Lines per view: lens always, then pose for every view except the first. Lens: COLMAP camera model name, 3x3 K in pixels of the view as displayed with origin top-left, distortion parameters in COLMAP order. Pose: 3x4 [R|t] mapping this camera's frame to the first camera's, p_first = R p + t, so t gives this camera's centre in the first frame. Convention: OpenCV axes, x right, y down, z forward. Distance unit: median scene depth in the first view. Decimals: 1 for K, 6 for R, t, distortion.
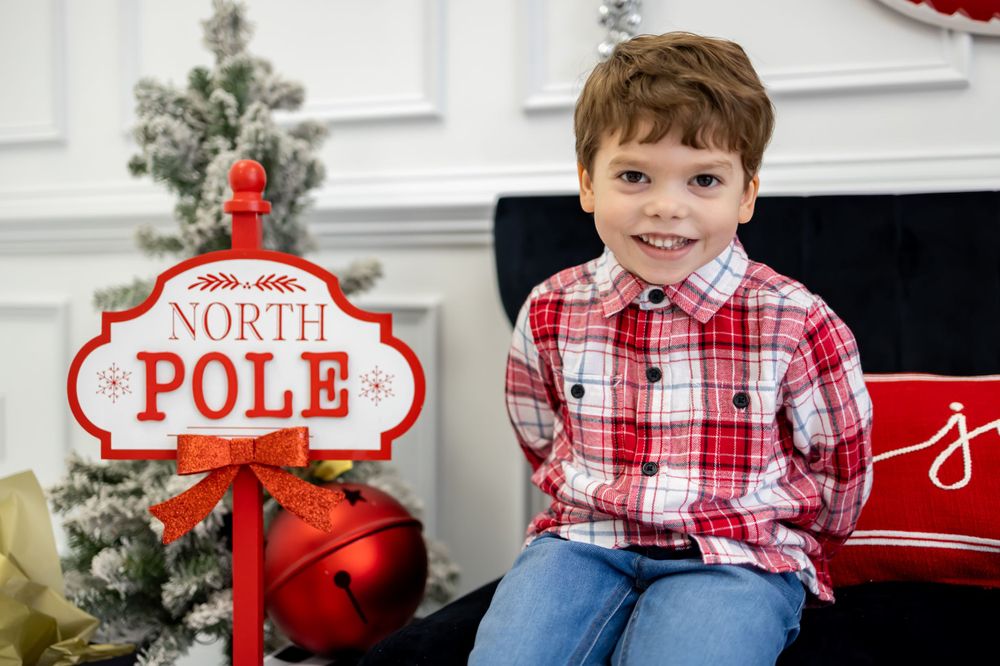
lens RADIAL K [[1032.9, 0, 500.0], [0, 1032.9, 333.0], [0, 0, 1]] dist [-0.006067, 0.013244]
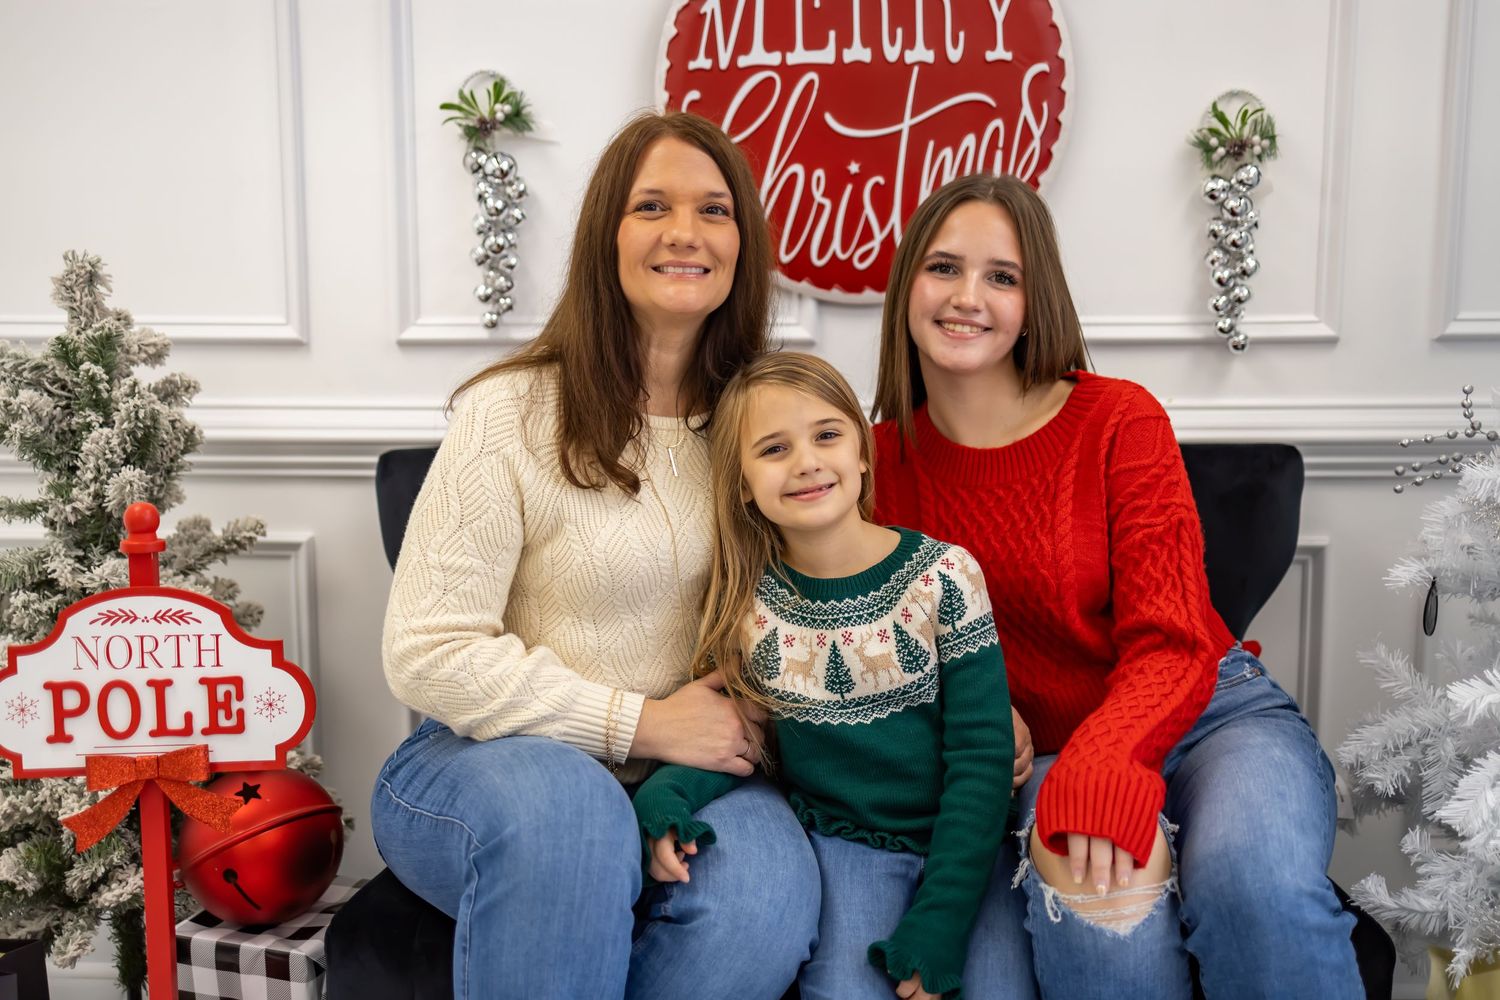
lens RADIAL K [[1443.4, 0, 747.5], [0, 1443.4, 507.1], [0, 0, 1]] dist [0.010484, -0.009989]
pose [[0.948178, -0.043448, 0.314754, -0.120005], [0.015734, 0.995812, 0.090062, -0.214713], [-0.317349, -0.080442, 0.944891, -0.486791]]
